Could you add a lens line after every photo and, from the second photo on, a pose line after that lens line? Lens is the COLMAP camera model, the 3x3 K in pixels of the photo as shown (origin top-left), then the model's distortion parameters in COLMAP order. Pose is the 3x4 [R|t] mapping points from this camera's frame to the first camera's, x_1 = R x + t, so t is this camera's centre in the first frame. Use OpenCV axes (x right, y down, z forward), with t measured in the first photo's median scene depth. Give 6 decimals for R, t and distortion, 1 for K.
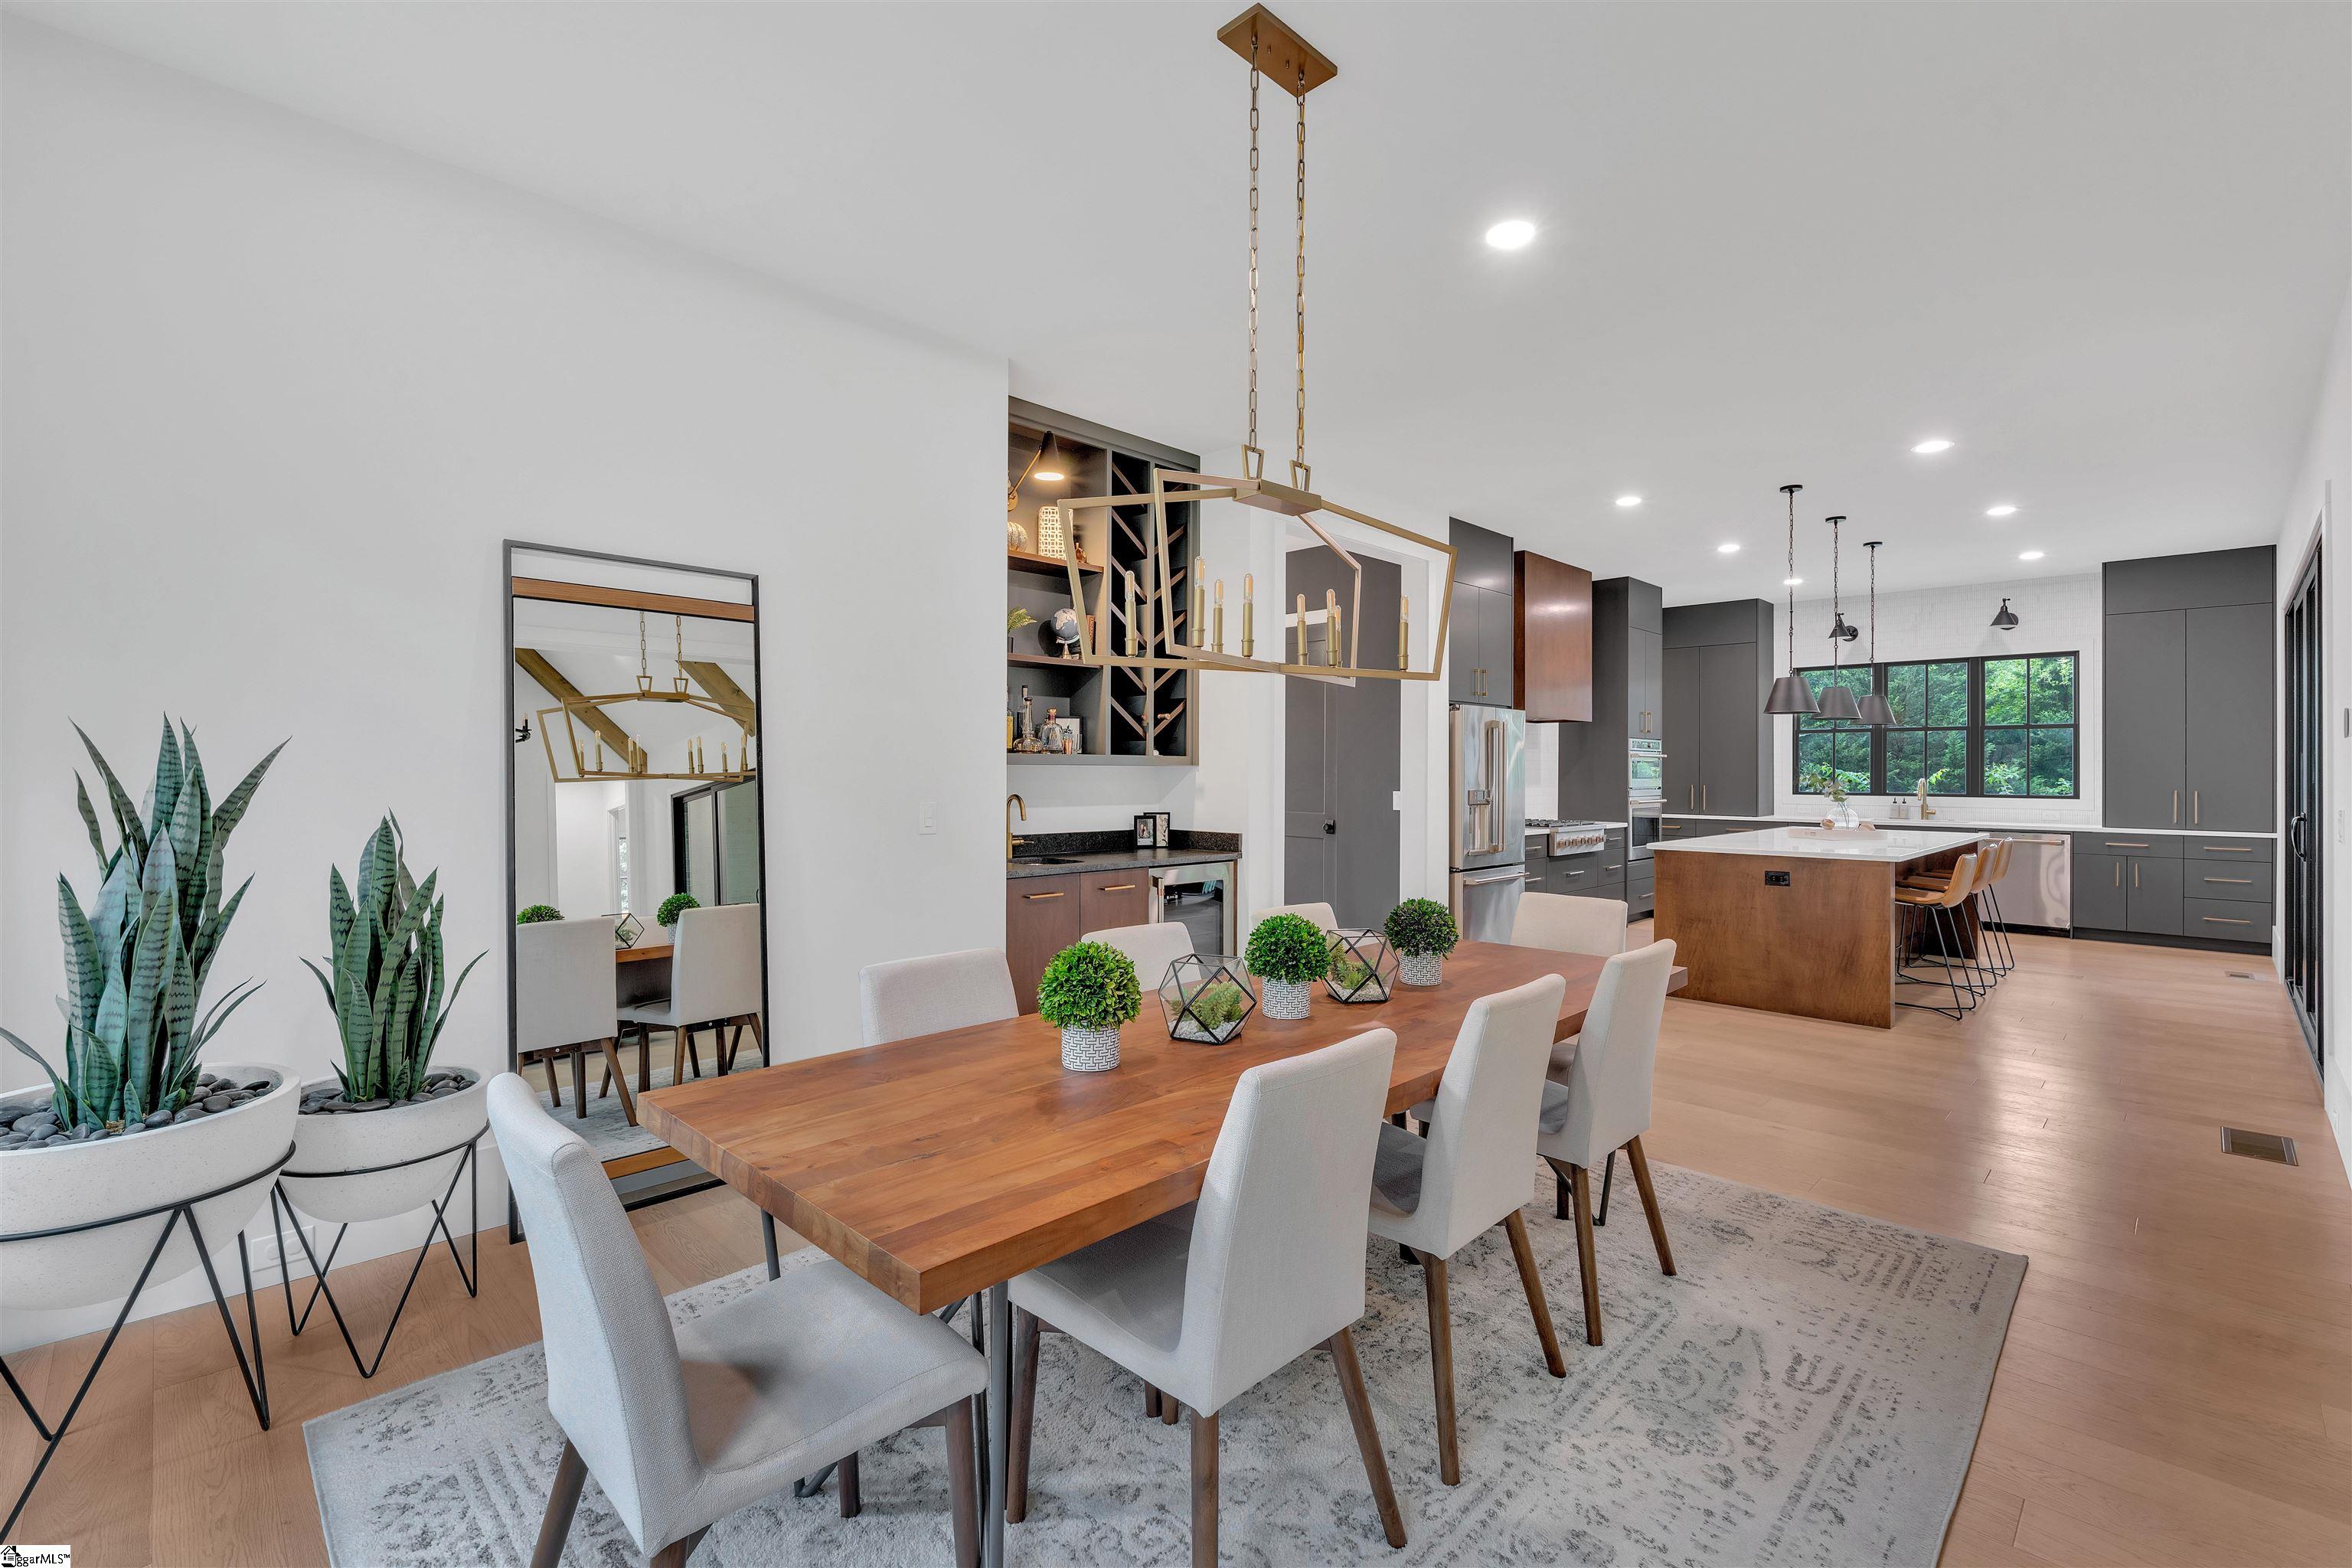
lens RADIAL K [[1043.5, 0, 1195.7], [0, 1043.5, 767.9], [0, 0, 1]] dist [-0.008194, 0.000453]
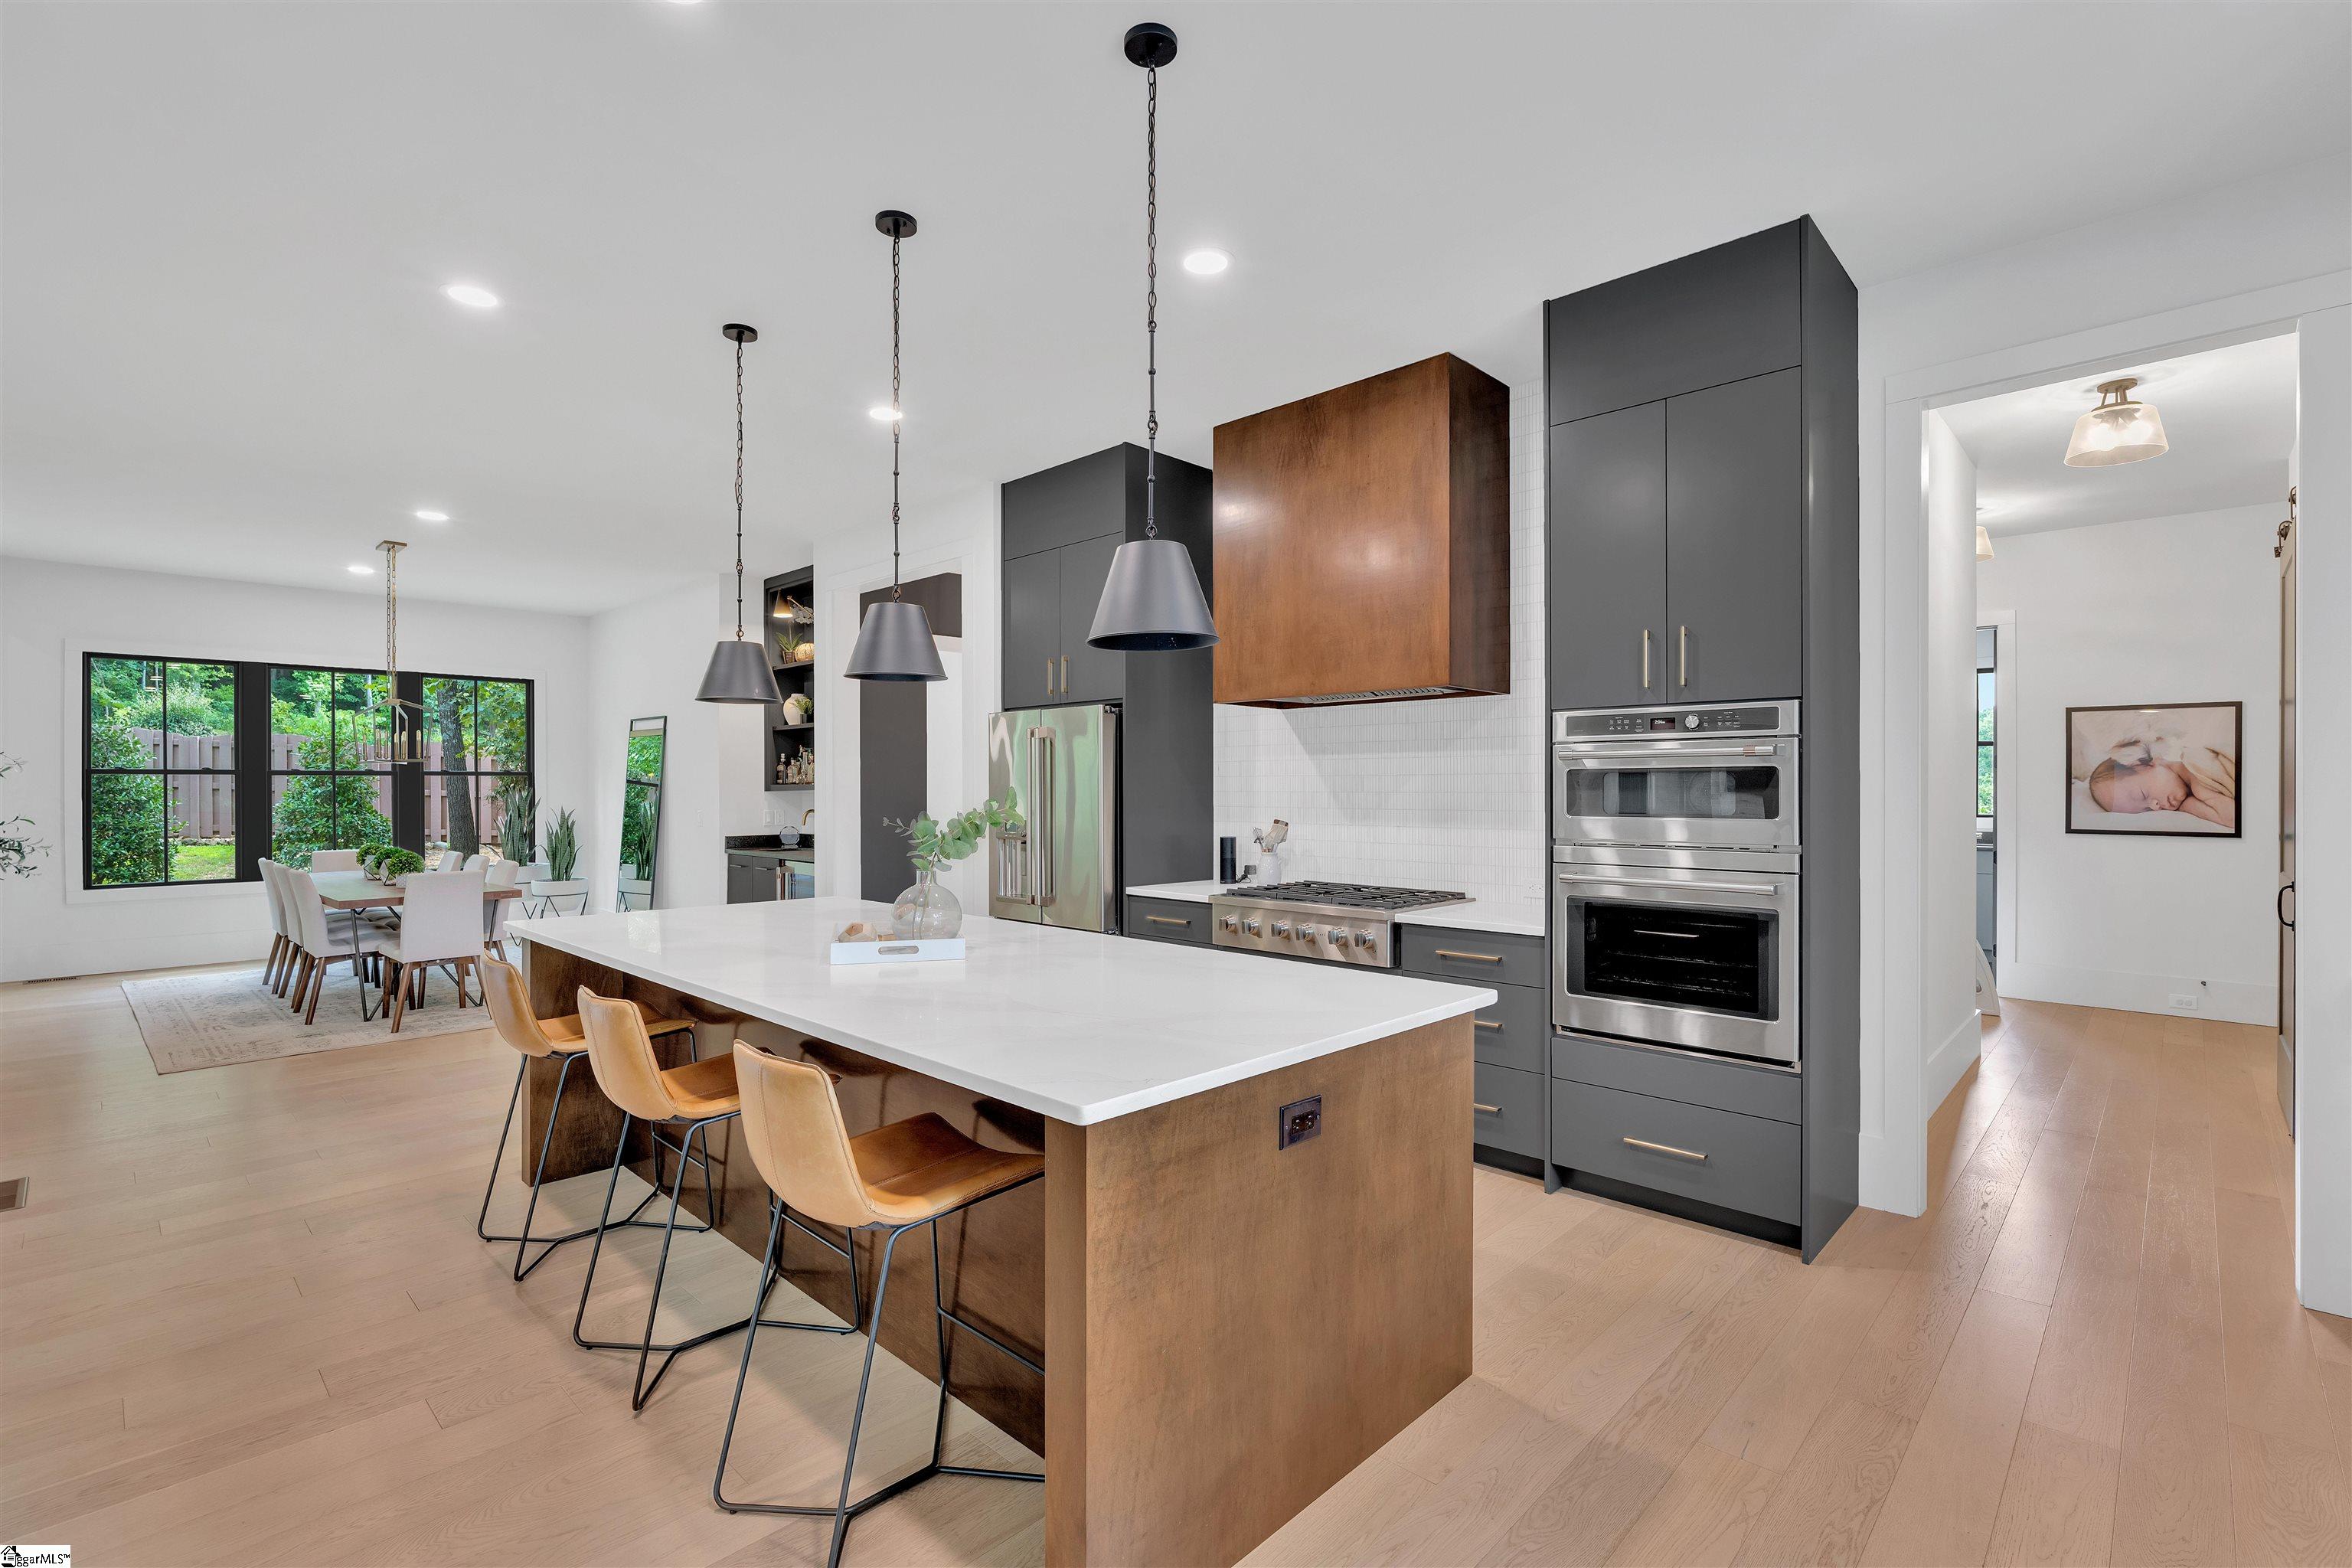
lens RADIAL K [[1079.0, 0, 1161.5], [0, 1079.0, 786.6], [0, 0, 1]] dist [-0.002005, -0.000061]
pose [[-0.009432, -0.003823, -0.999948, 2.514826], [0.005179, 0.999979, -0.003872, -0.000280], [0.999942, -0.005215, -0.009412, 2.608986]]
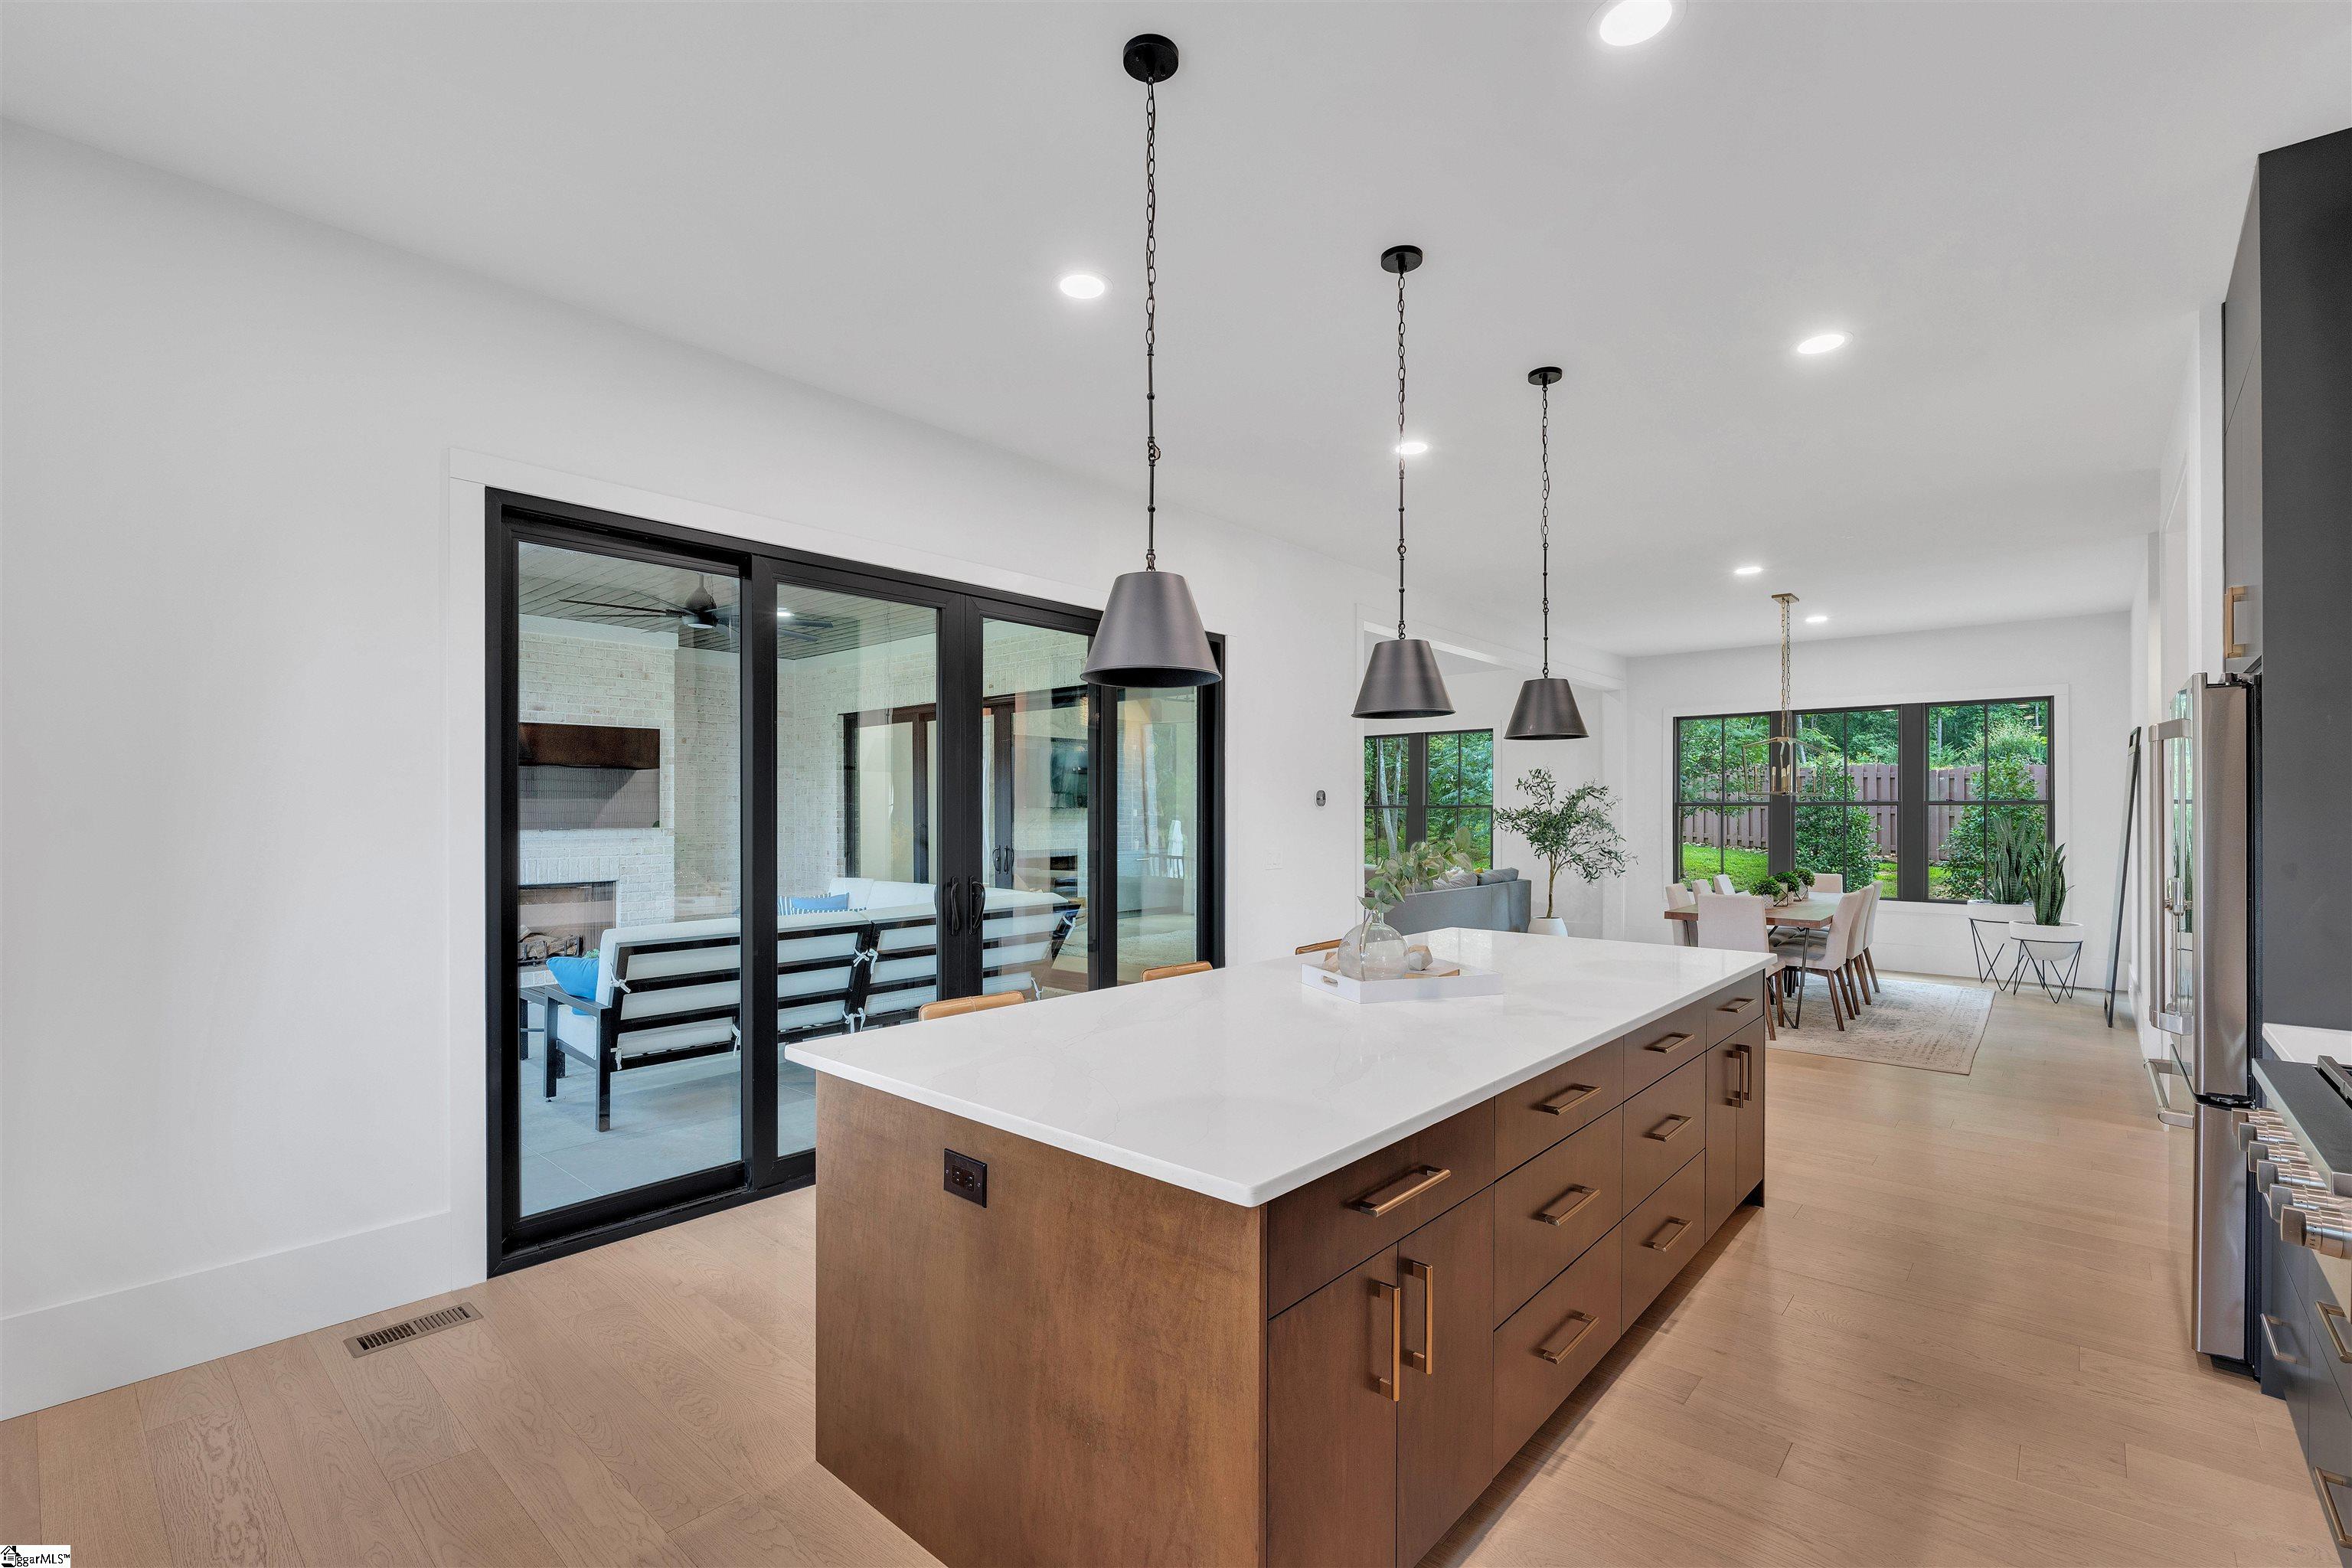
lens RADIAL K [[1012.0, 0, 1179.6], [0, 1012.0, 825.0], [0, 0, 1]] dist [0.000657, 0.000074]
pose [[-0.998538, -0.005175, -0.053804, 1.750810], [-0.005630, 0.999950, 0.008296, -0.011389], [0.053759, 0.008587, -0.998517, 3.296521]]
